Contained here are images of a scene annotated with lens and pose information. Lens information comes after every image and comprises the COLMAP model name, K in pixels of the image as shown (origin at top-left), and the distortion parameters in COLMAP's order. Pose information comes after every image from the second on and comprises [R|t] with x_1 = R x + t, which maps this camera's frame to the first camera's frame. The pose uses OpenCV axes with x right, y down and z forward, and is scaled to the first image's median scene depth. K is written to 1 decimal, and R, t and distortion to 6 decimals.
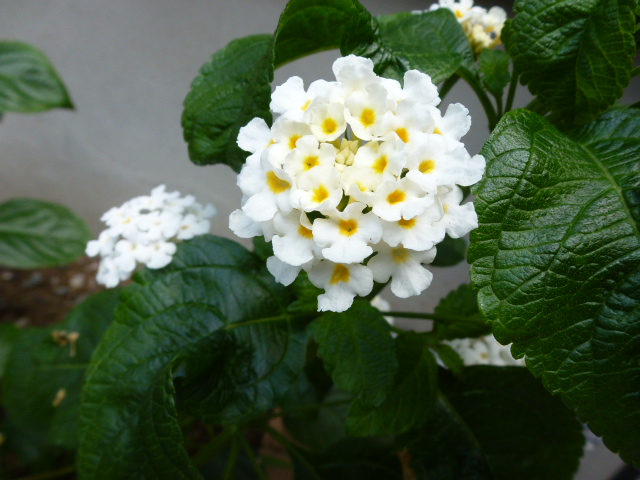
lens RADIAL K [[453.8, 0, 321.6], [0, 453.8, 241.2], [0, 0, 1]] dist [-0.038226, 0.002935]
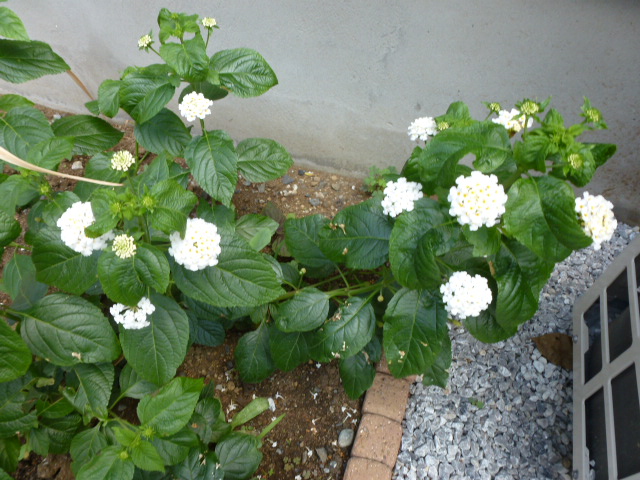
lens RADIAL K [[453.8, 0, 320.2], [0, 453.8, 239.2], [0, 0, 1]] dist [-0.038226, 0.002935]
pose [[0.977498, -0.050527, -0.204804, -0.334824], [0.113091, 0.945094, 0.306607, -0.805193], [0.178067, -0.322869, 0.929542, -2.163694]]
